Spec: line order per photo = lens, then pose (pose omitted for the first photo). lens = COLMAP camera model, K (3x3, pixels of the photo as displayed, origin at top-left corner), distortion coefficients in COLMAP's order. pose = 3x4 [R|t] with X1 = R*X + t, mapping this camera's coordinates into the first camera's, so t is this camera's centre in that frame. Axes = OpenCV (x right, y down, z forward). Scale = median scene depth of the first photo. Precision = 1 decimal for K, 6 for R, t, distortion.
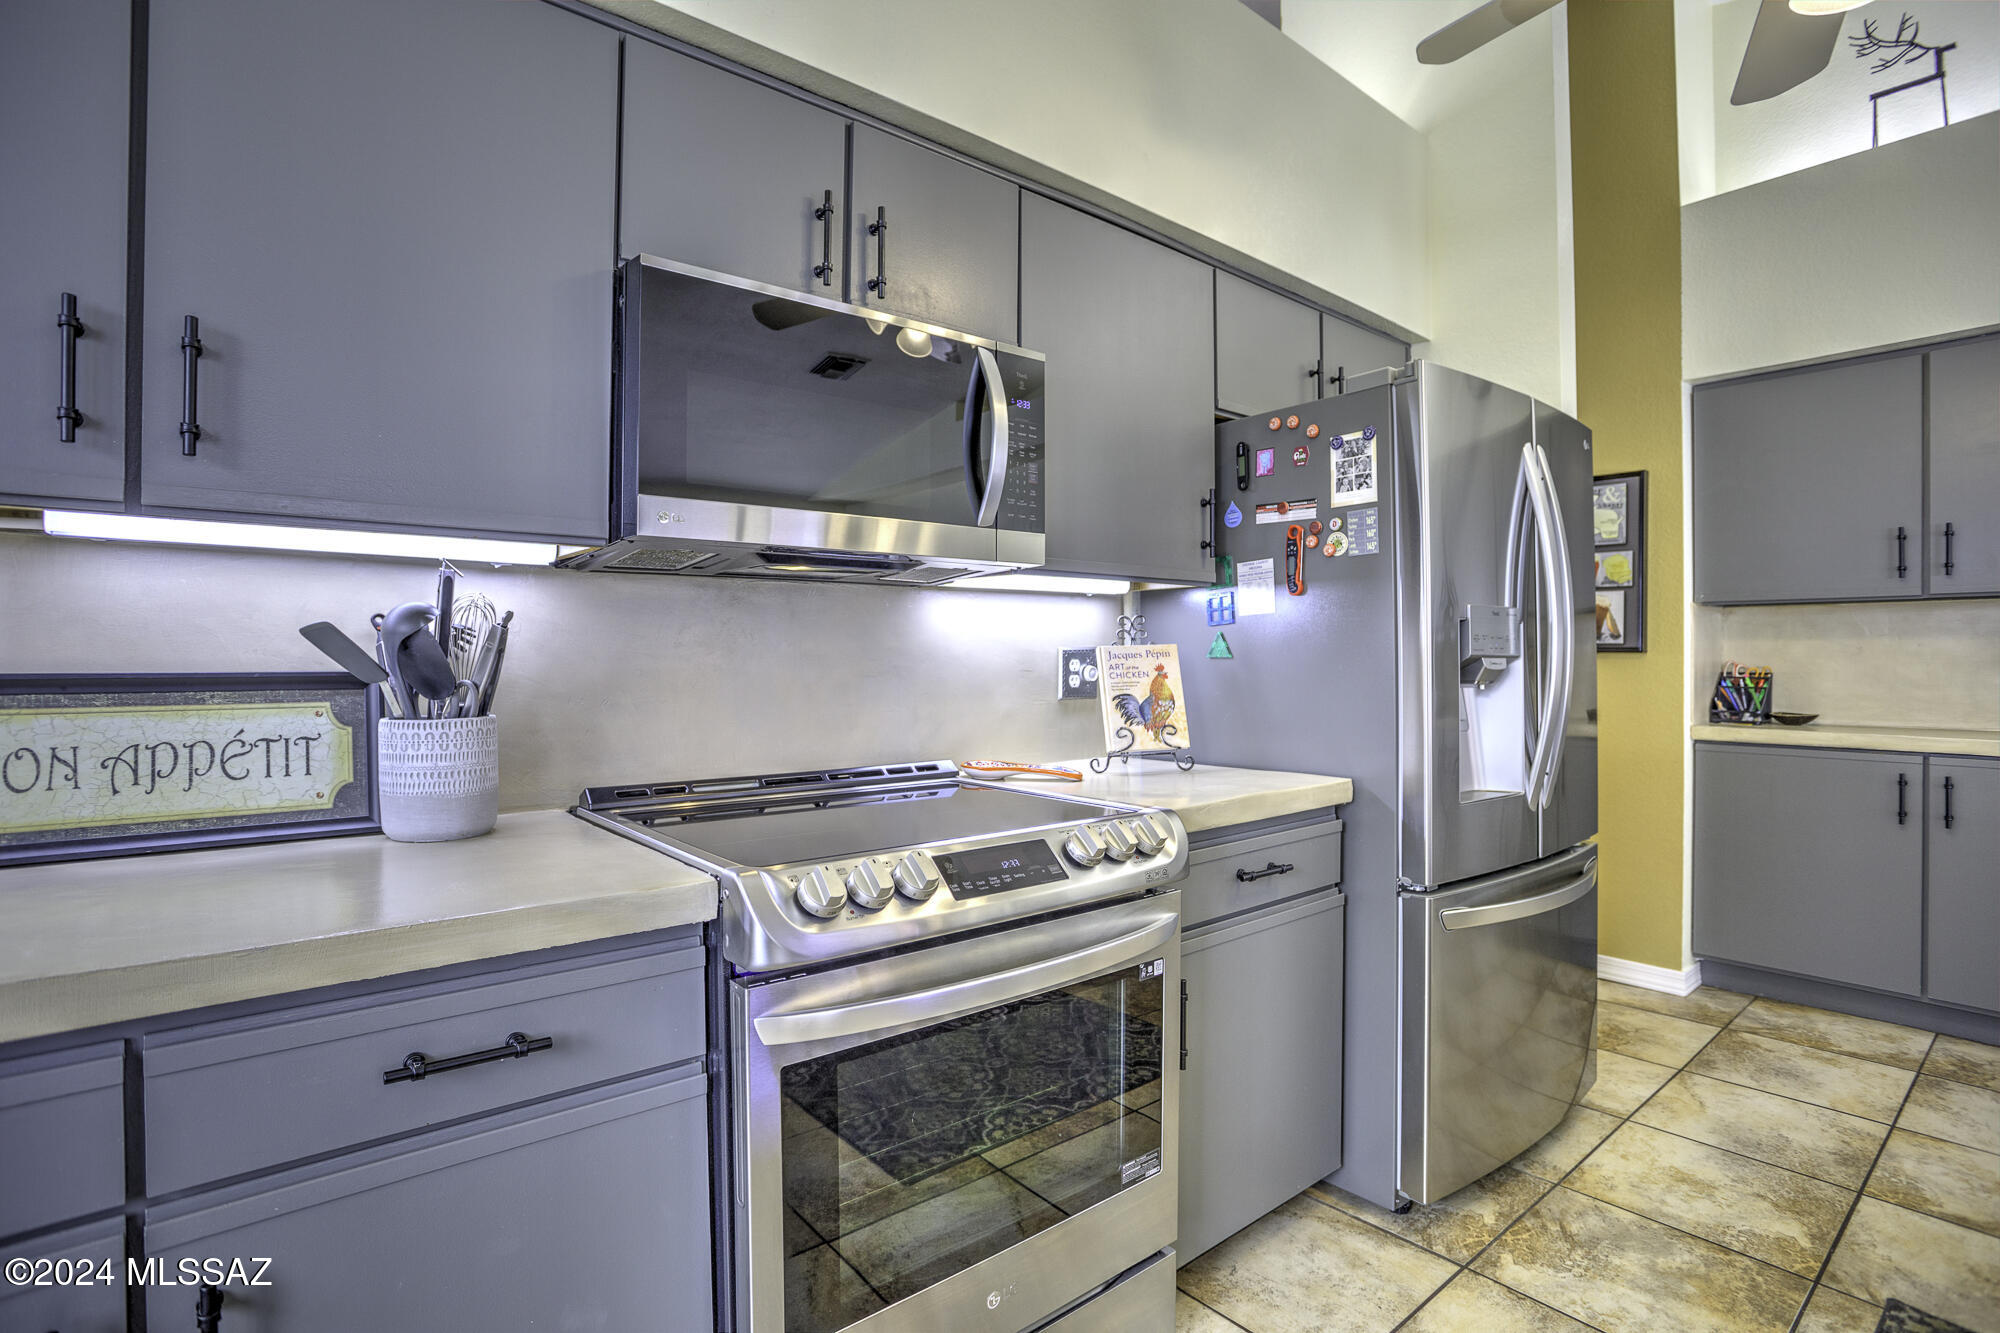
lens RADIAL K [[968.1, 0, 994.2], [0, 968.1, 660.8], [0, 0, 1]] dist [-0.066602, 0.023375]
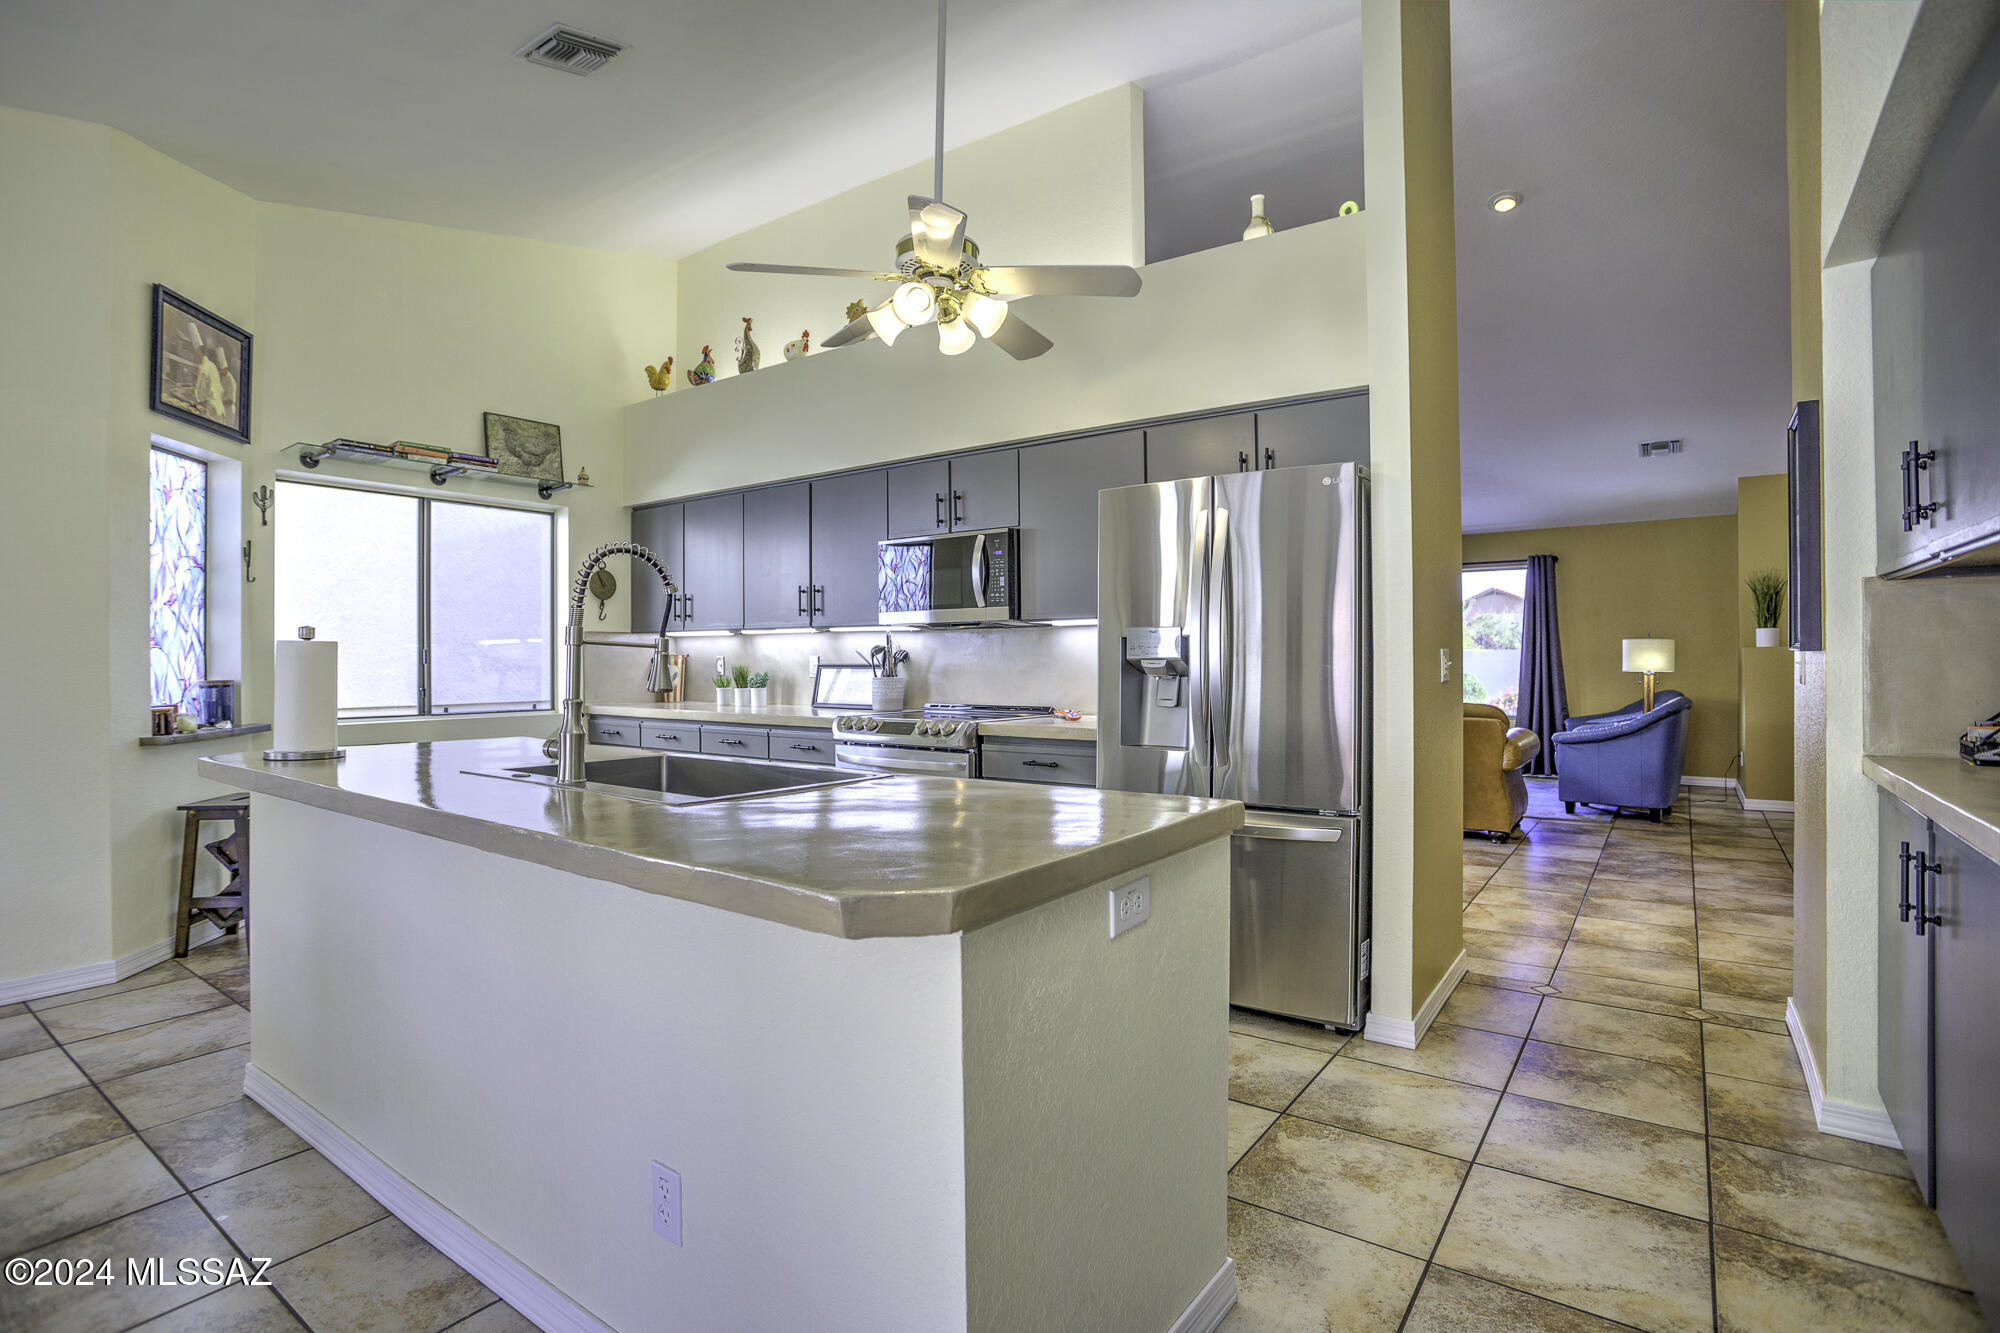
lens RADIAL K [[973.8, 0, 991.6], [0, 973.8, 659.0], [0, 0, 1]] dist [-0.076071, 0.033597]
pose [[0.248960, 0.001758, -0.968512, 1.959967], [0.003358, 0.999991, 0.002679, -0.008347], [0.968508, -0.003919, 0.248951, 0.327470]]
